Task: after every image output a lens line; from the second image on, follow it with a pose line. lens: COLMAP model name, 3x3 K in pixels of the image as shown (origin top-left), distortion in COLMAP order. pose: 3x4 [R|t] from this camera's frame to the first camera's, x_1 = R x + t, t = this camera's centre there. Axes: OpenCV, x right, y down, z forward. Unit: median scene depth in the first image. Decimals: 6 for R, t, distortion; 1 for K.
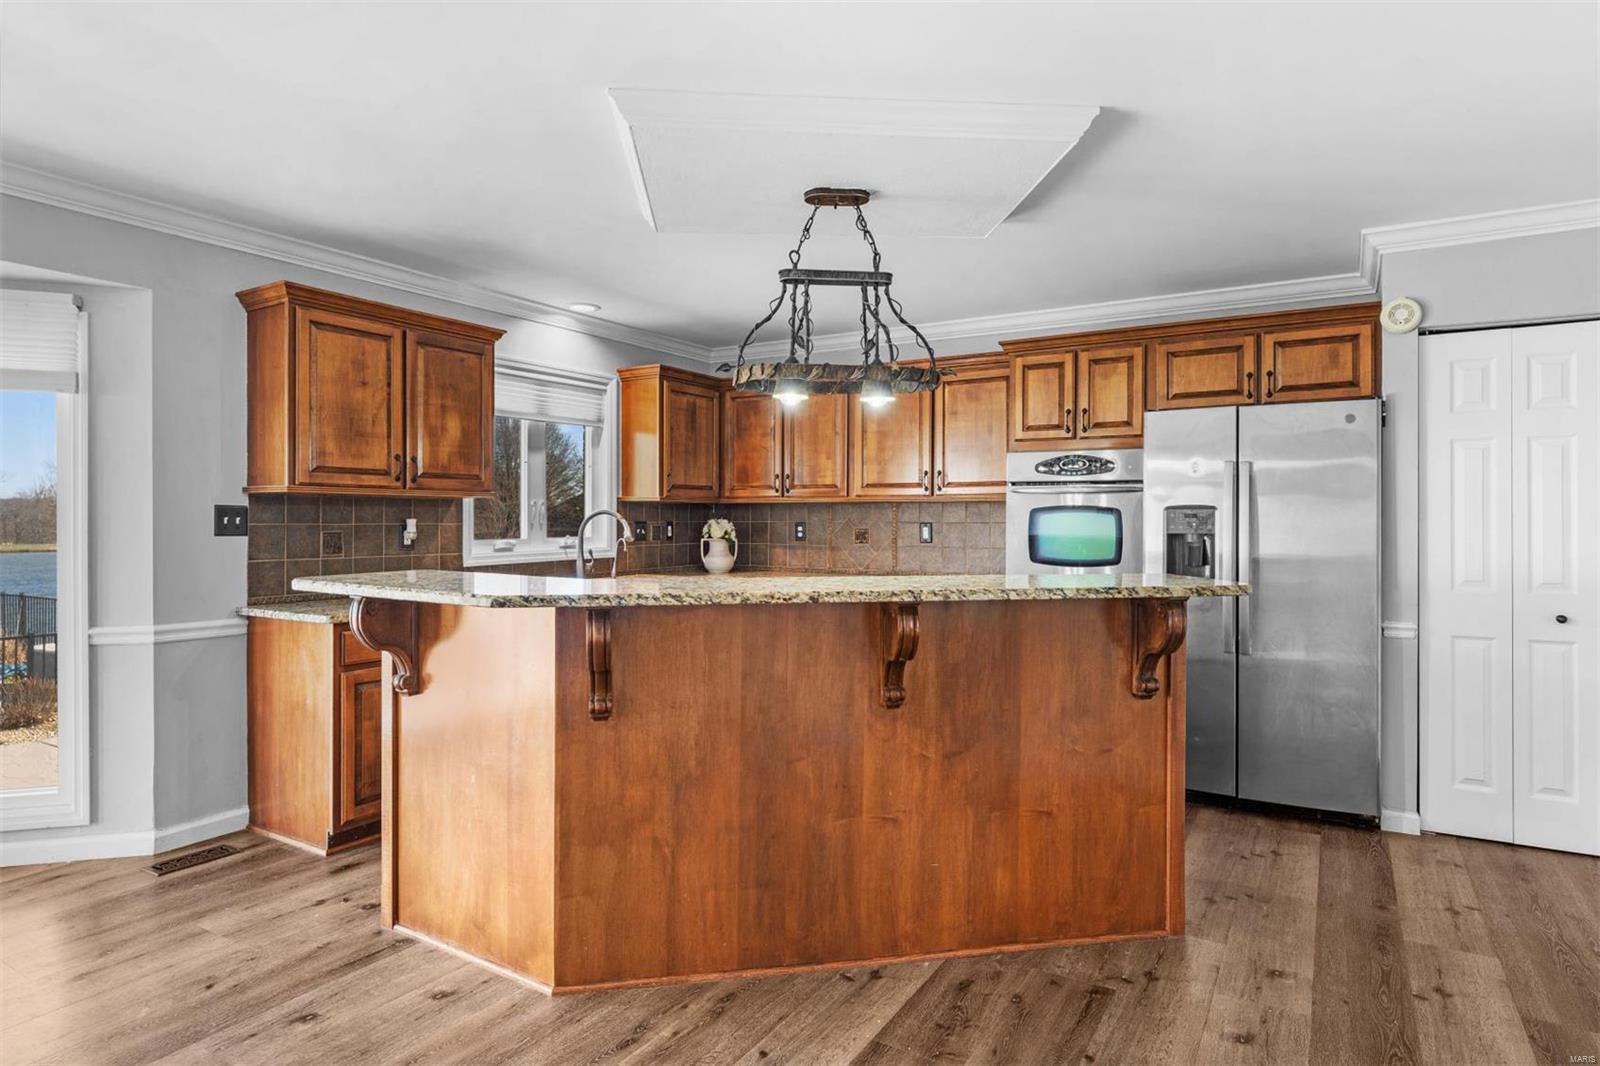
lens RADIAL K [[884.7, 0, 802.3], [0, 884.7, 525.1], [0, 0, 1]] dist [-0.000376, -0.000093]
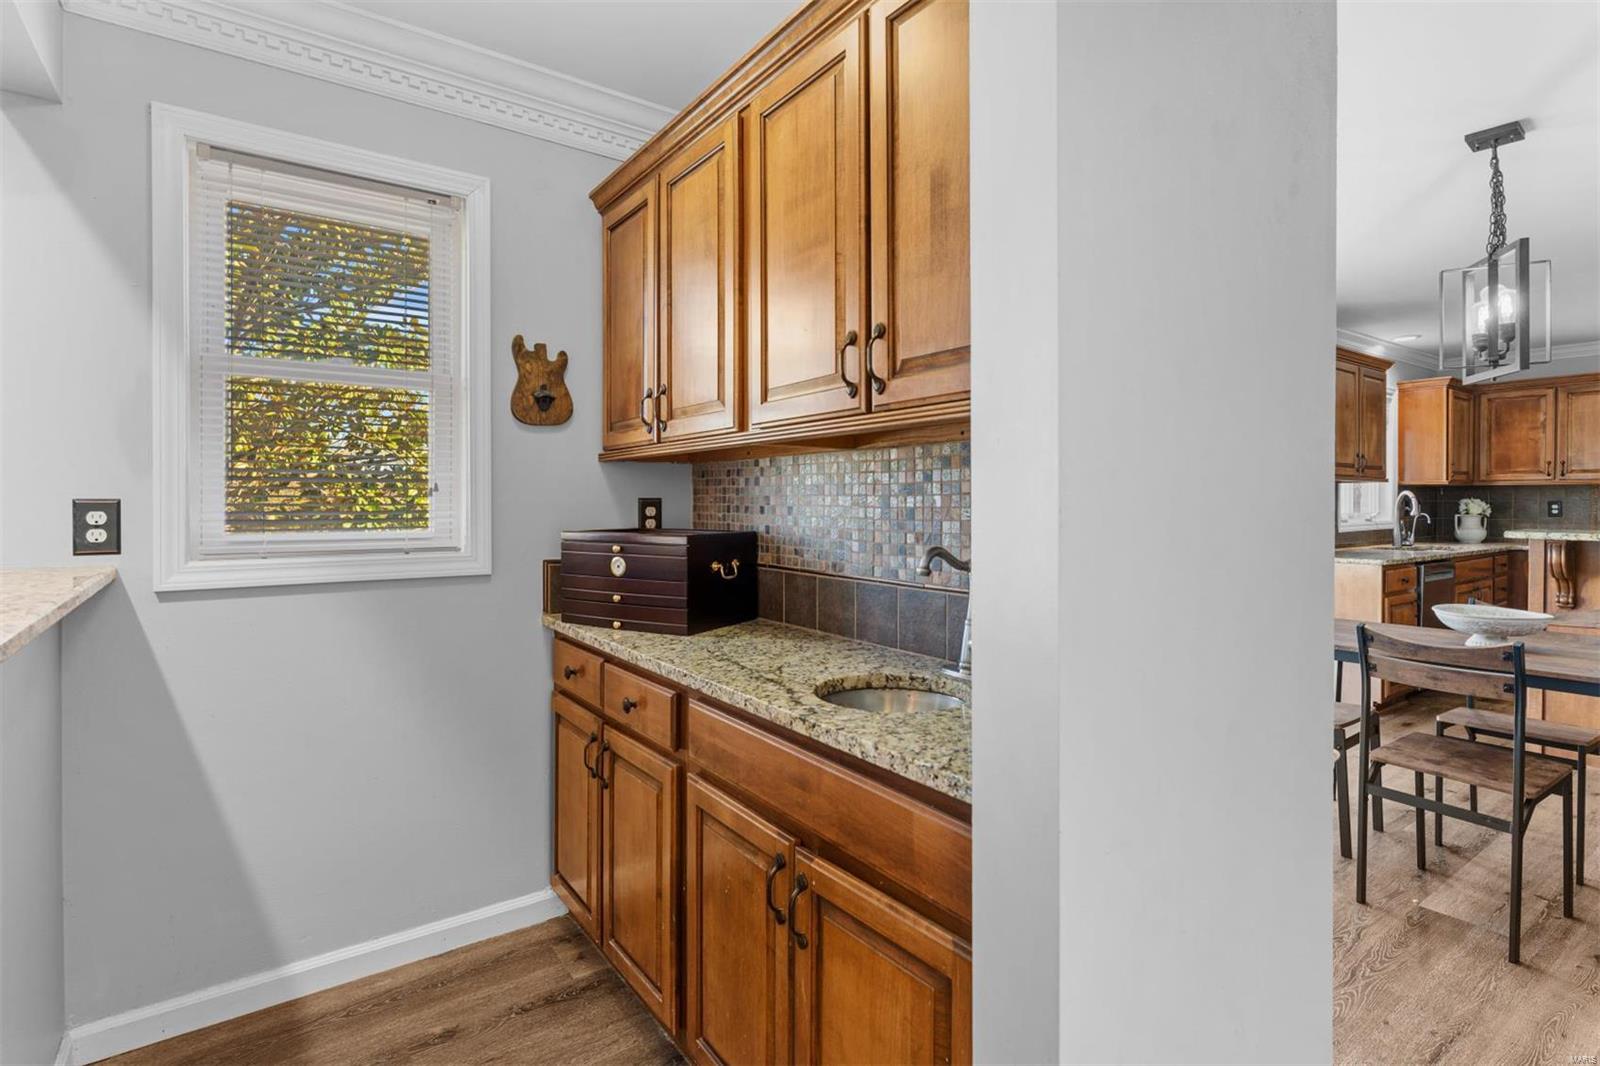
lens RADIAL K [[778.2, 0, 800.9], [0, 778.2, 507.9], [0, 0, 1]] dist [-0.001491, 0.001264]
pose [[0.920165, 0.002478, -0.391523, -0.536681], [-0.003174, 0.999994, -0.001131, 0.010701], [0.391518, 0.002283, 0.920168, -0.364994]]
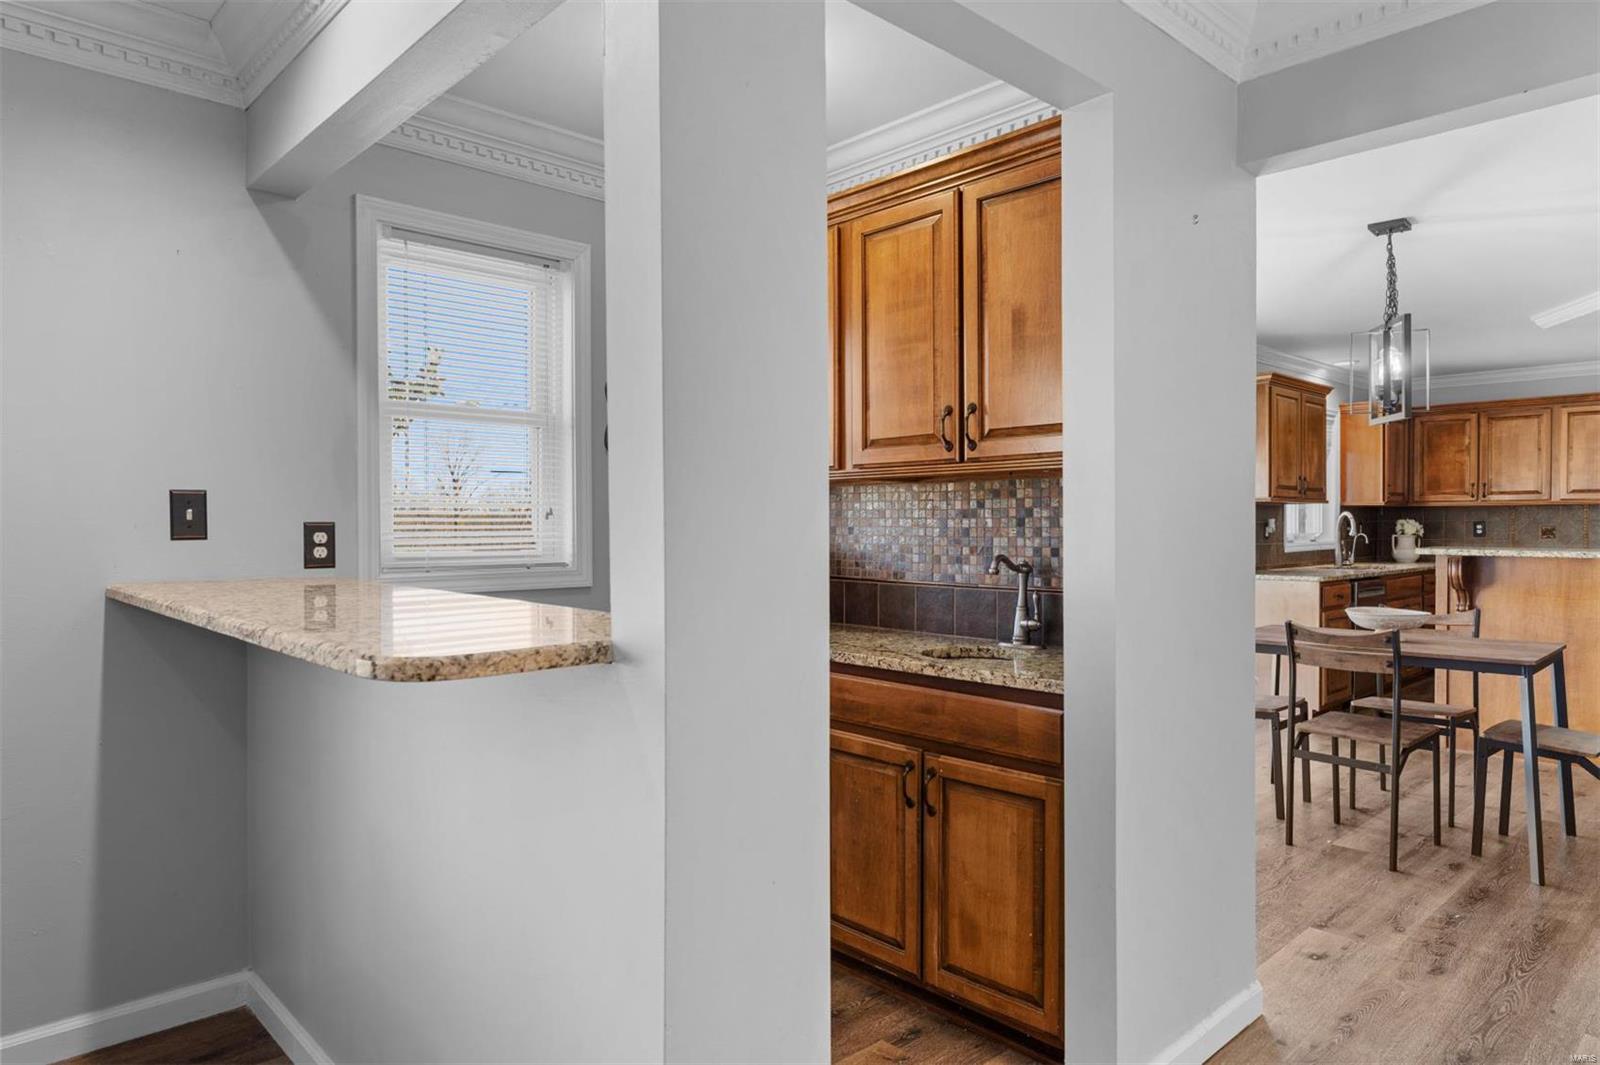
lens RADIAL K [[982.1, 0, 797.4], [0, 982.1, 532.0], [0, 0, 1]] dist [0.004193, -0.002005]
pose [[0.964070, 0.000186, -0.265648, -0.564793], [-0.000279, 1.000000, -0.000311, 0.012548], [0.265648, 0.000374, 0.964070, -0.580770]]
